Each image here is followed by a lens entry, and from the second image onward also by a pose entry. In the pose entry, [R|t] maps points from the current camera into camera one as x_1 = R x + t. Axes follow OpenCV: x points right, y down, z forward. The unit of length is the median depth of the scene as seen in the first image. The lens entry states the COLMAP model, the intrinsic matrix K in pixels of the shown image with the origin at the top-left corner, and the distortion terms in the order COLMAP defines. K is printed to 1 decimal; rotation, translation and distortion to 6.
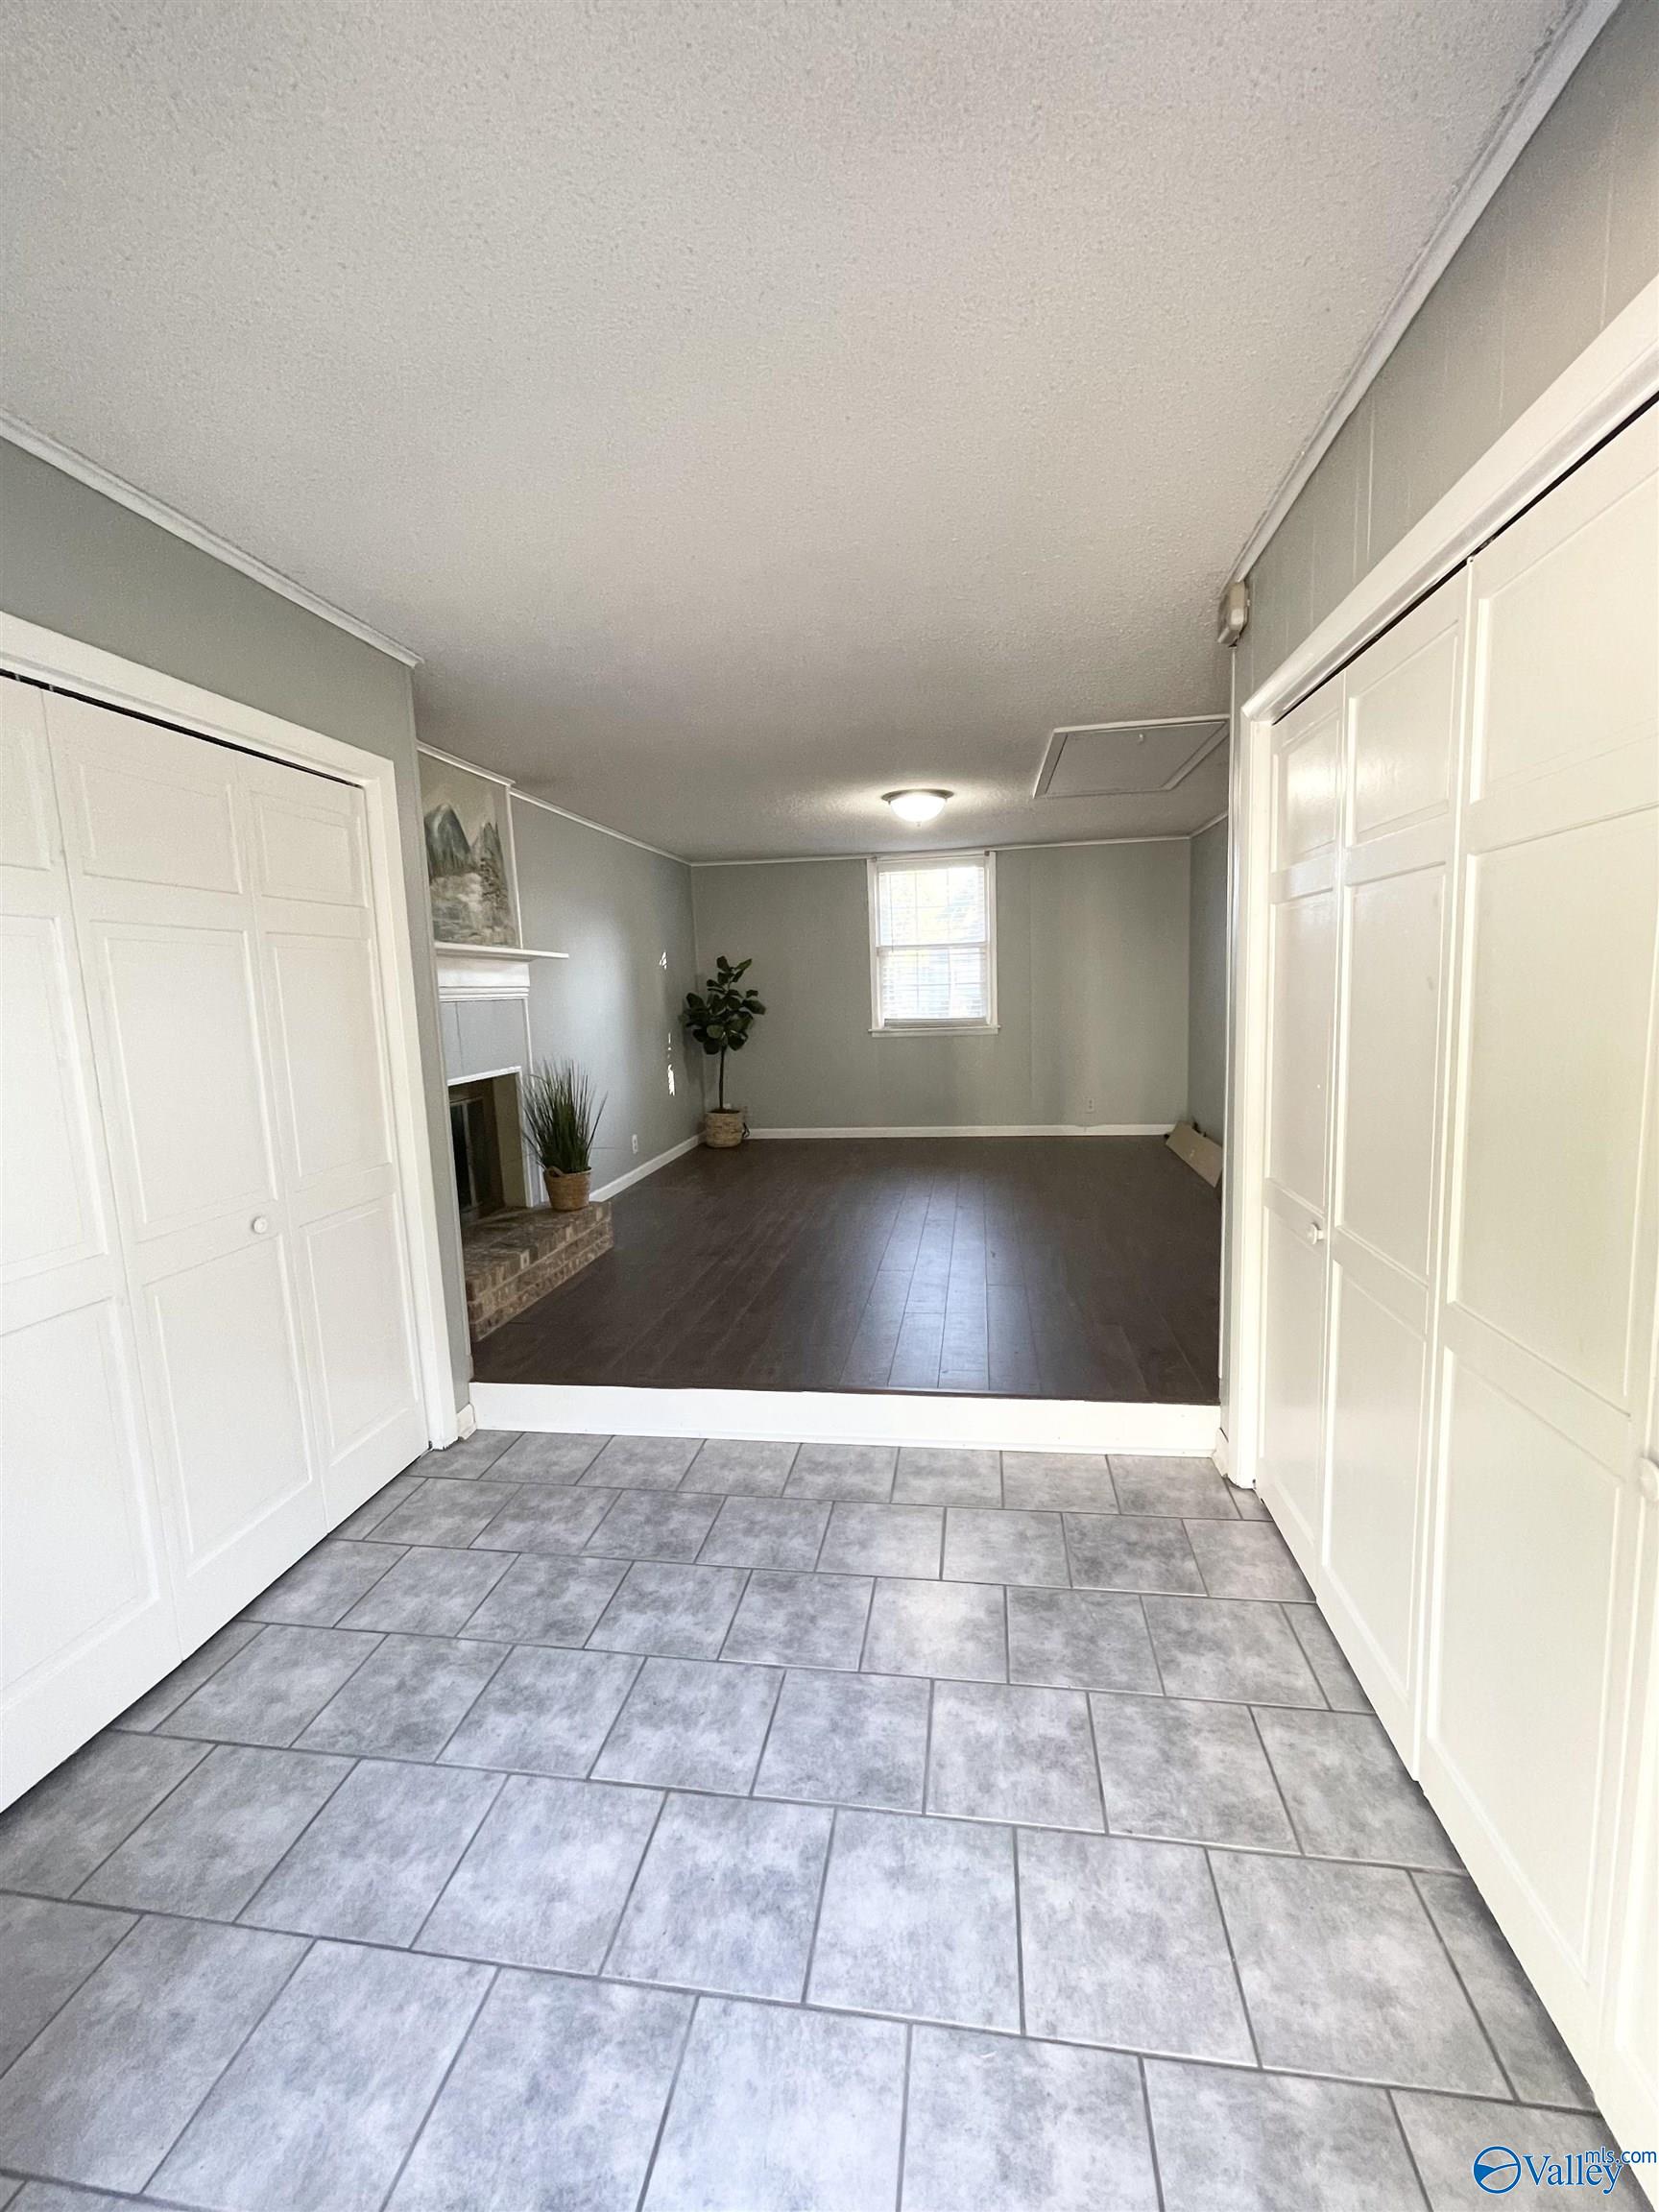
lens RADIAL K [[892.4, 0, 831.5], [0, 892.4, 1105.9], [0, 0, 1]] dist [0.000187, -0.000665]
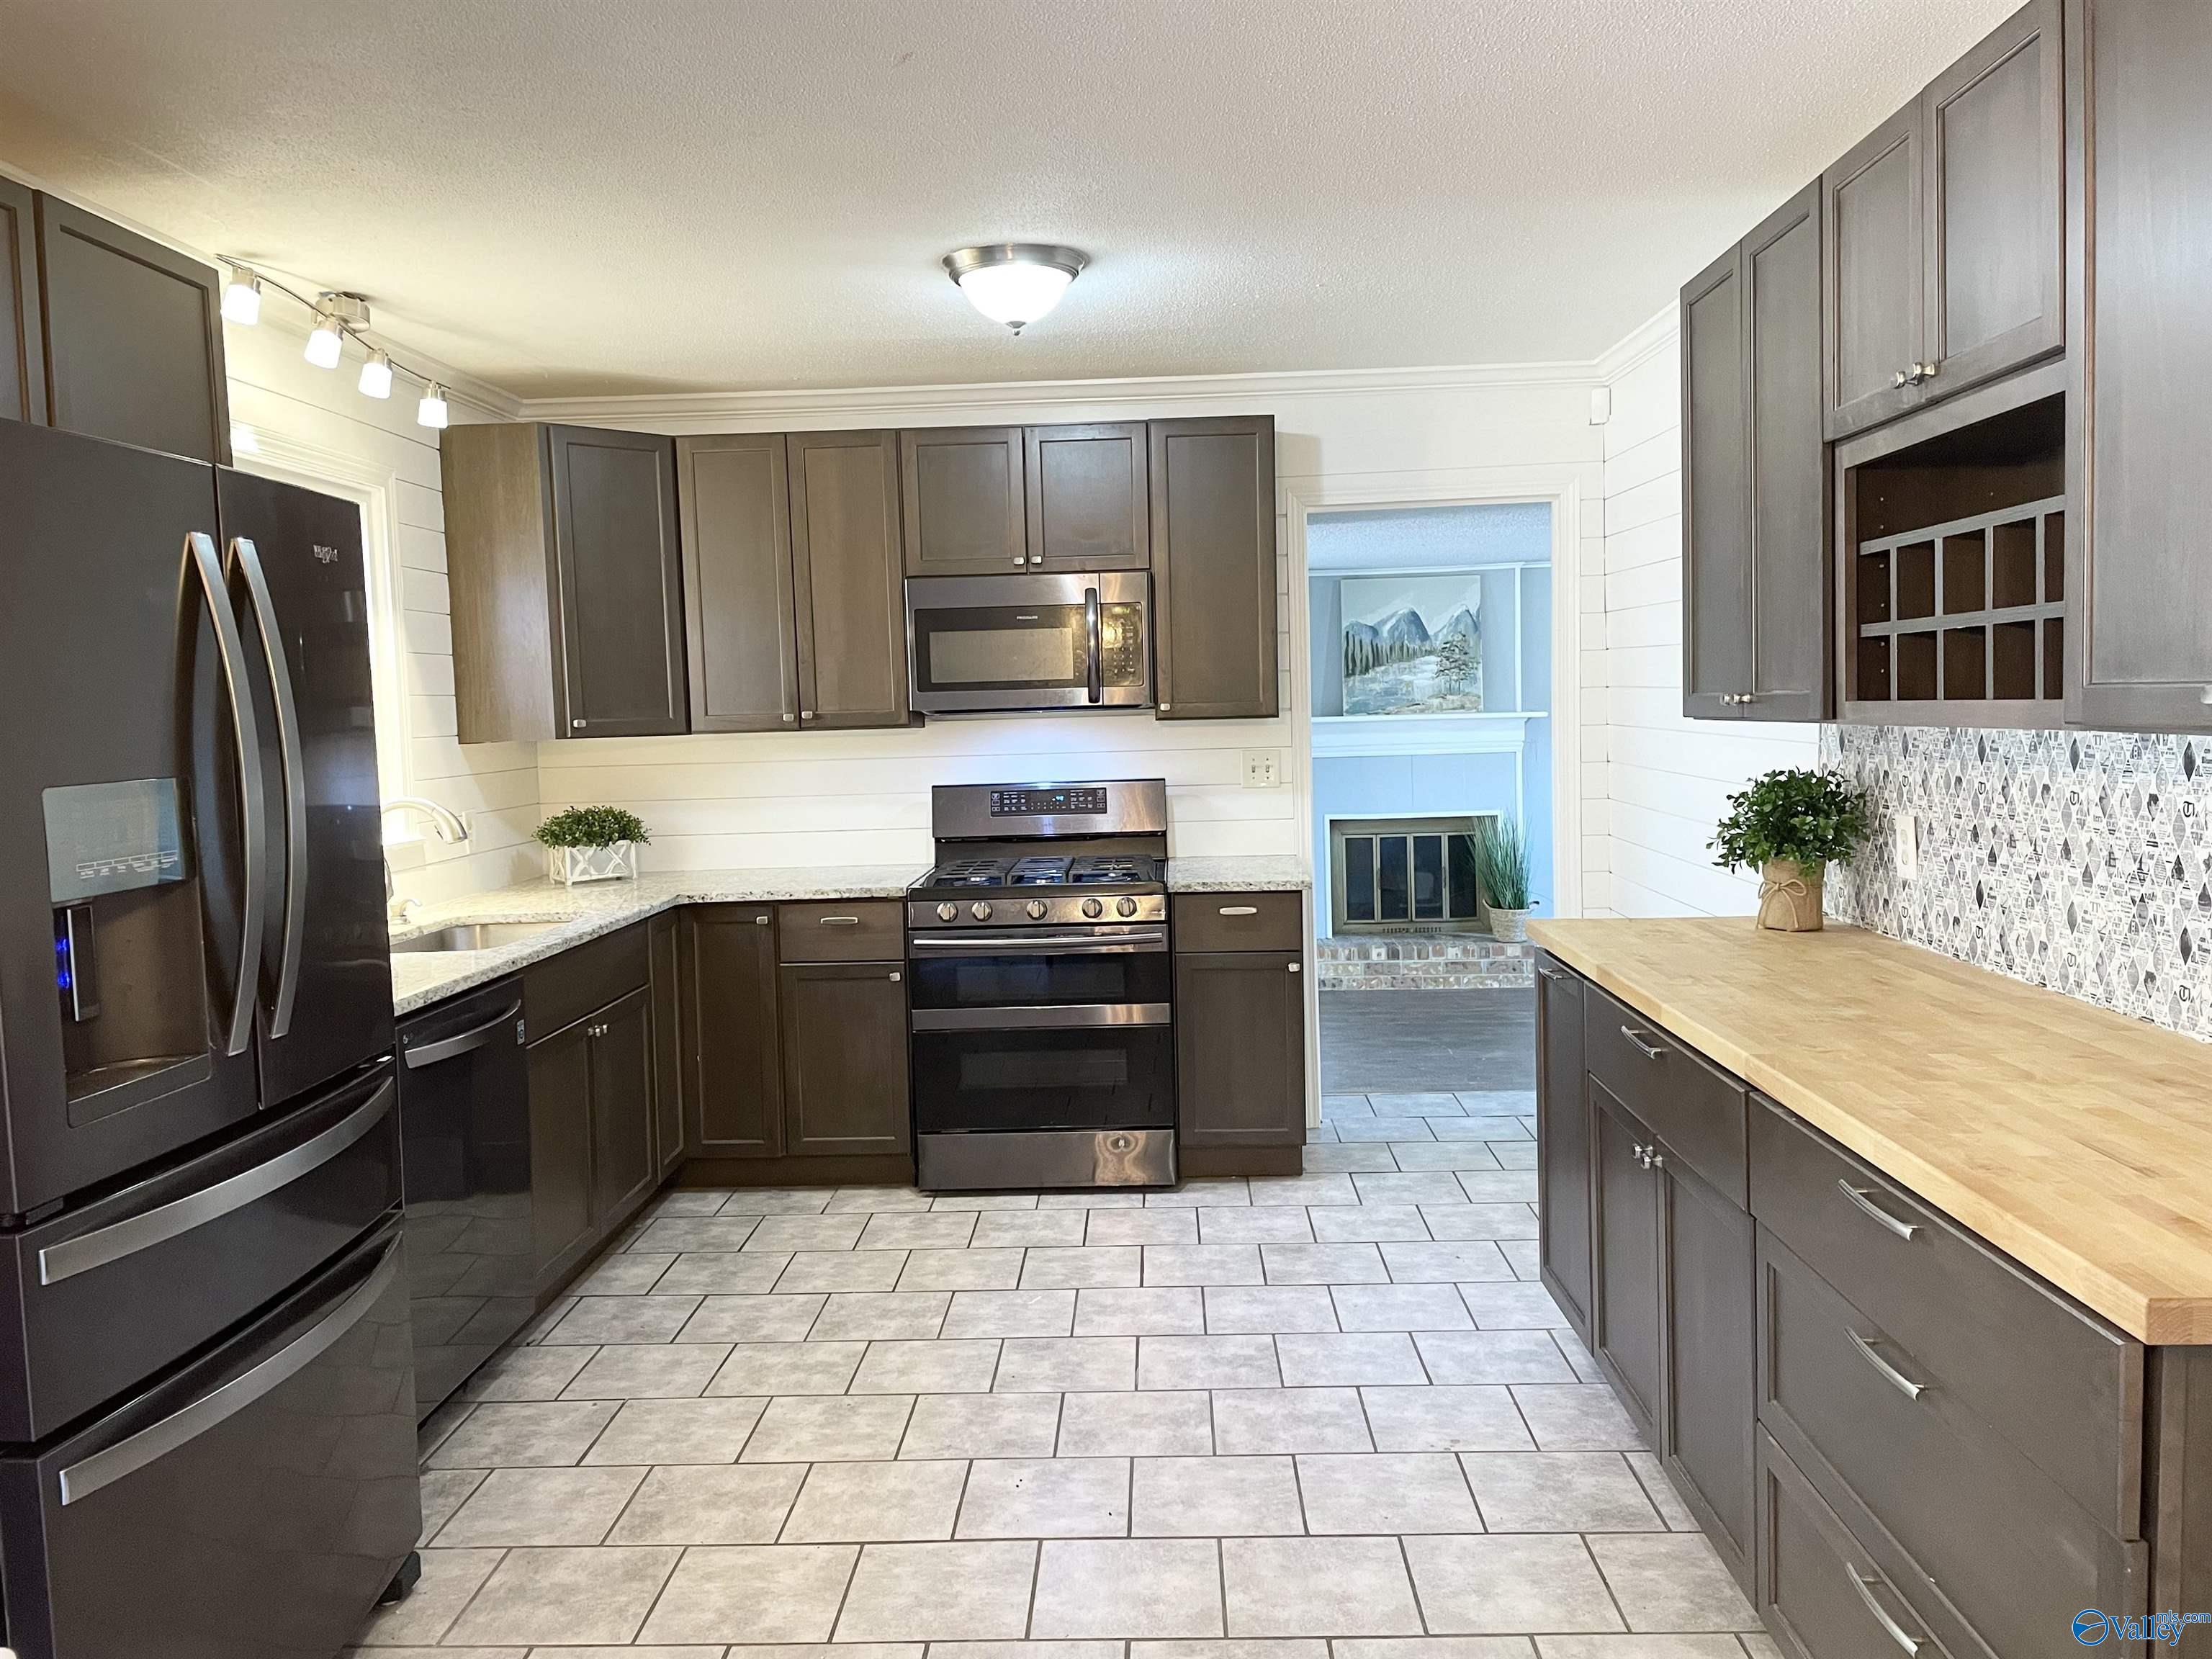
lens RADIAL K [[1664.4, 0, 1113.3], [0, 1664.4, 818.4], [0, 0, 1]] dist [0.080179, -0.086464]
pose [[0.112944, 0.105601, -0.987974, 1.918987], [-0.105722, 0.989969, 0.093729, -0.204141], [0.987961, 0.093864, 0.122976, 0.273672]]
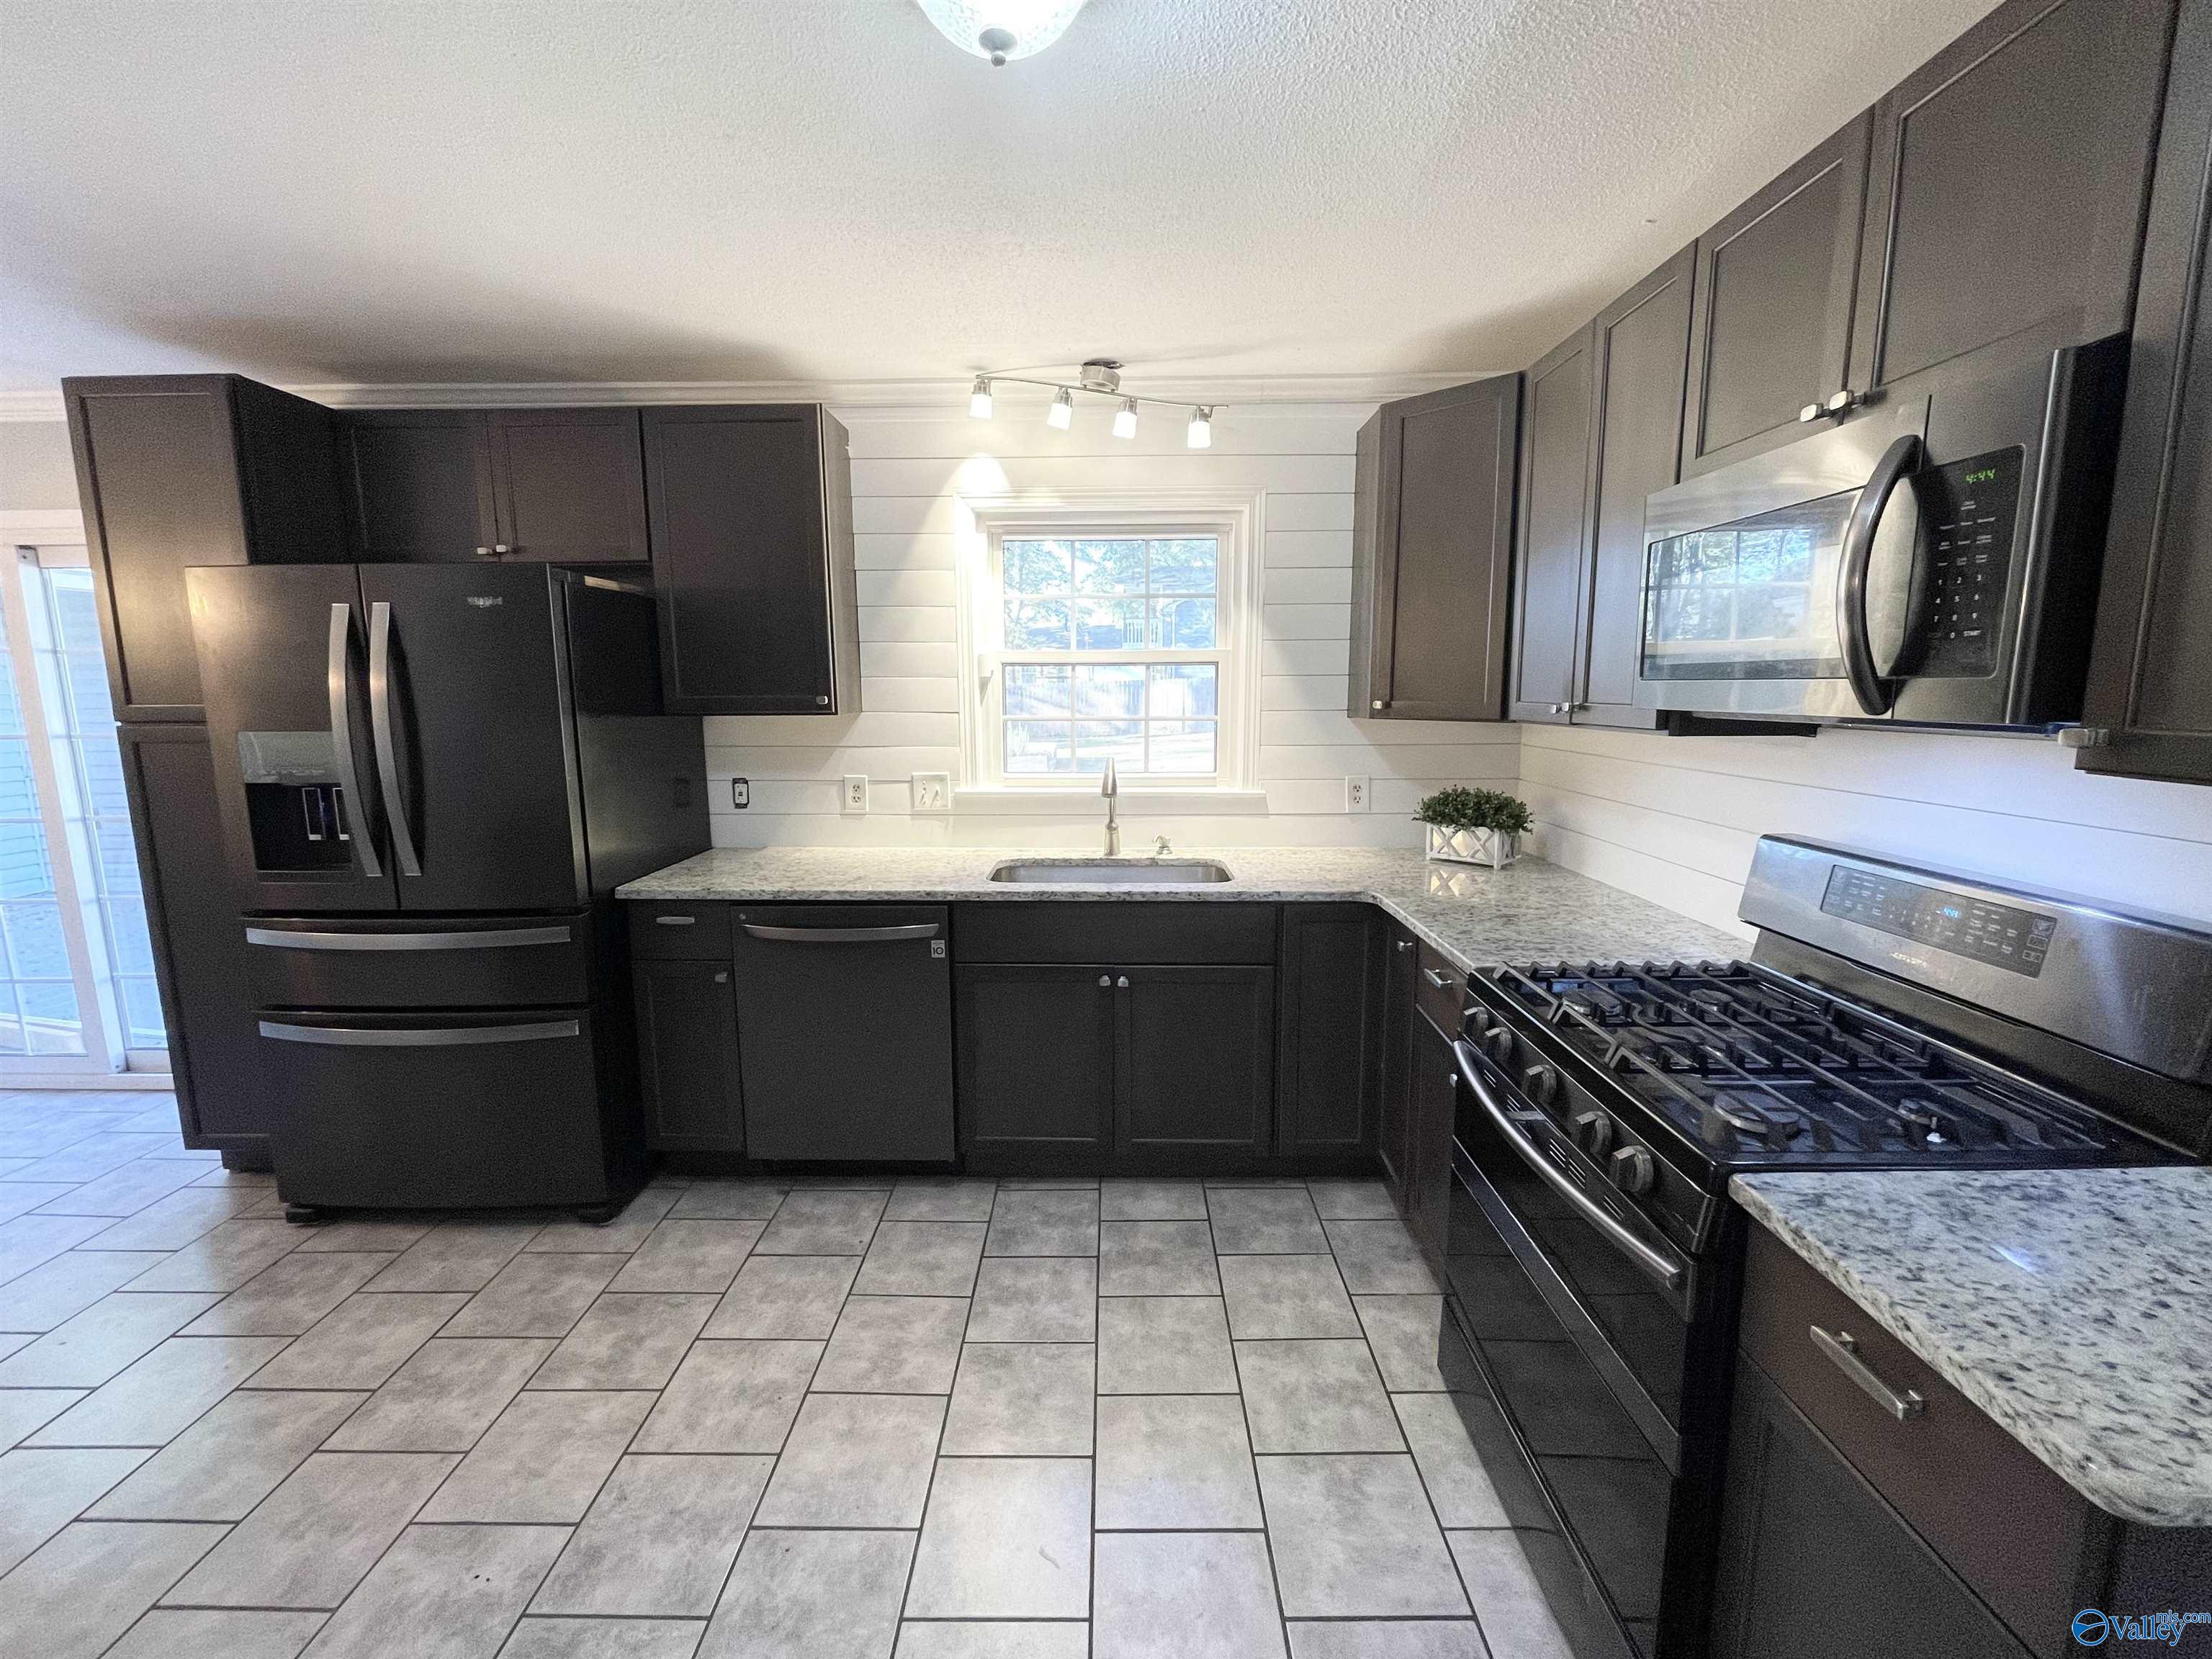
lens RADIAL K [[892.4, 0, 1106.5], [0, 892.4, 817.1], [0, 0, 1]] dist [0.000187, -0.000665]
pose [[-0.990512, 0.061850, -0.122721, 0.925701], [0.026051, 0.961312, 0.274229, -0.226083], [0.134934, 0.268430, -0.953802, 0.669718]]
